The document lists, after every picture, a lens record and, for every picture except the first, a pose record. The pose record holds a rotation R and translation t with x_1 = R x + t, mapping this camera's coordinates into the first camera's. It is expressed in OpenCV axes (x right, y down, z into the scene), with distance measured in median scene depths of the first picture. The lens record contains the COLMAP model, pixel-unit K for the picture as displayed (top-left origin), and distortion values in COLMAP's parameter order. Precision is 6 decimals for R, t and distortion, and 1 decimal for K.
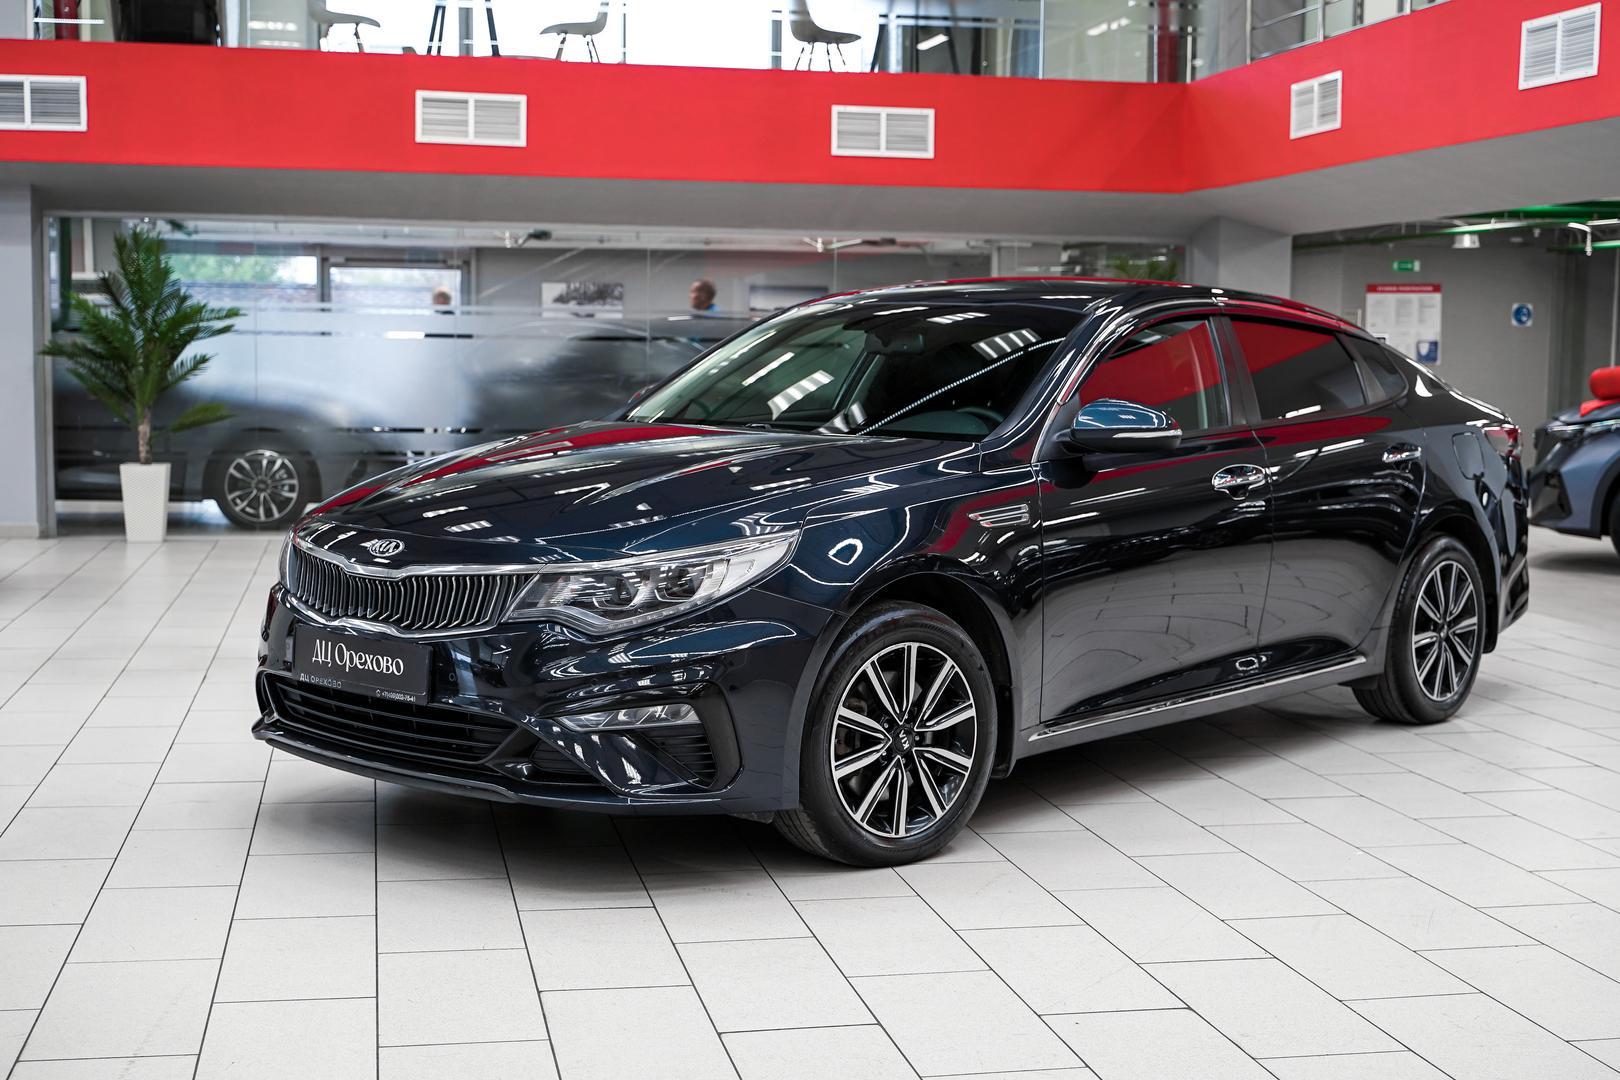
lens RADIAL K [[2225.5, 0, 805.8], [0, 2225.5, 541.0], [0, 0, 1]] dist [0.023800, 0.000000]
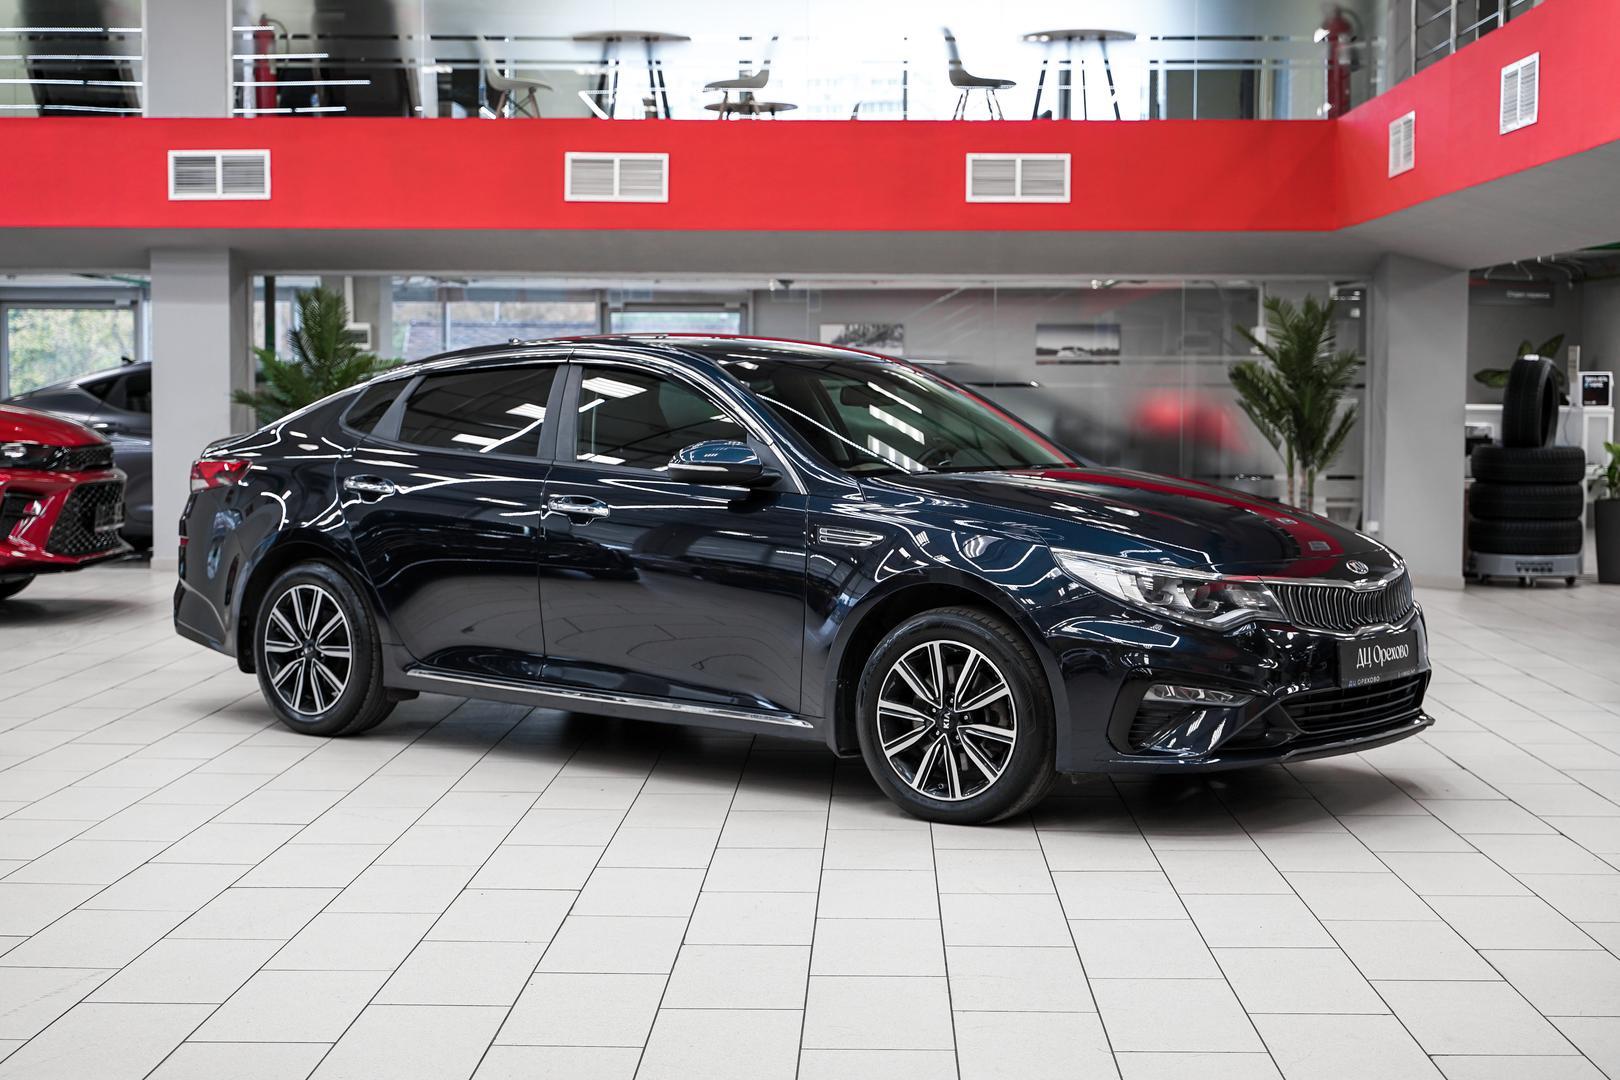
lens RADIAL K [[2436.4, 0, 810.7], [0, 2436.4, 546.8], [0, 0, 1]] dist [0.017055, 0.000000]
pose [[0.978194, 0.005360, -0.207626, 0.180015], [-0.009554, 0.999770, -0.019200, 0.006934], [0.207476, 0.020765, 0.978020, -0.107054]]
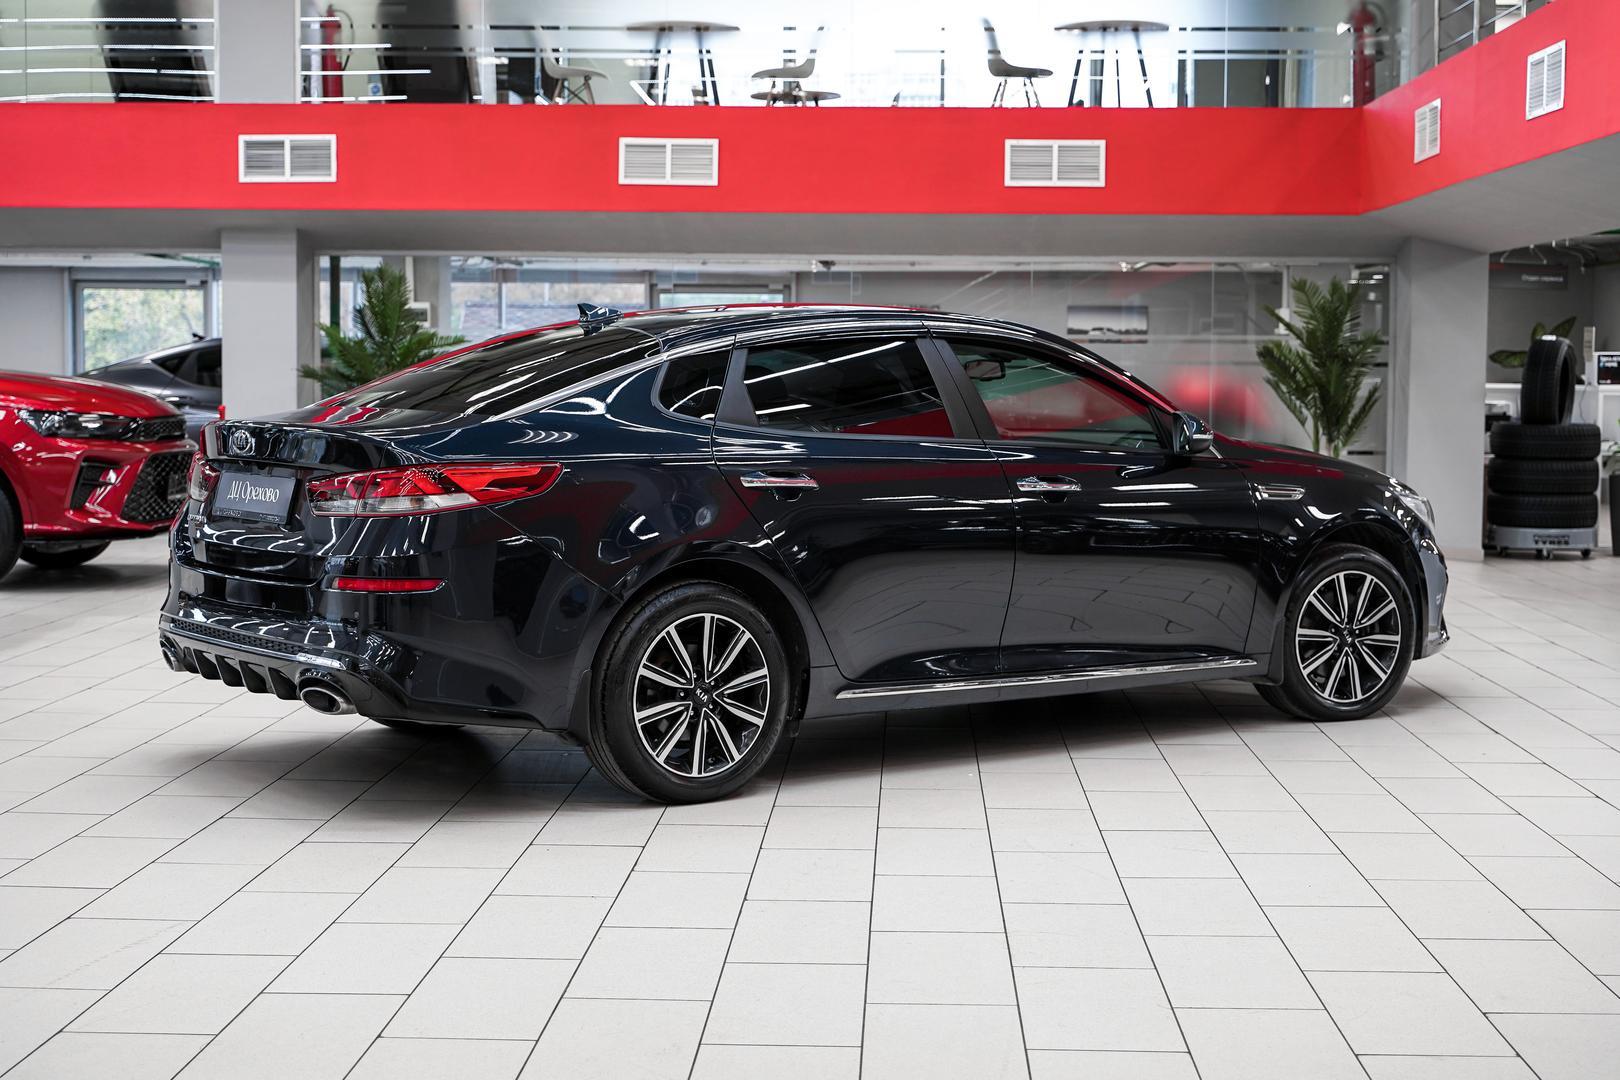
lens RADIAL K [[2327.9, 0, 822.9], [0, 2327.9, 513.9], [0, 0, 1]] dist [0.011882, 0.000000]
pose [[0.976187, 0.008456, -0.216764, 0.173813], [-0.013476, 0.999674, -0.021688, 0.008103], [0.216510, 0.024092, 0.975983, -0.099535]]
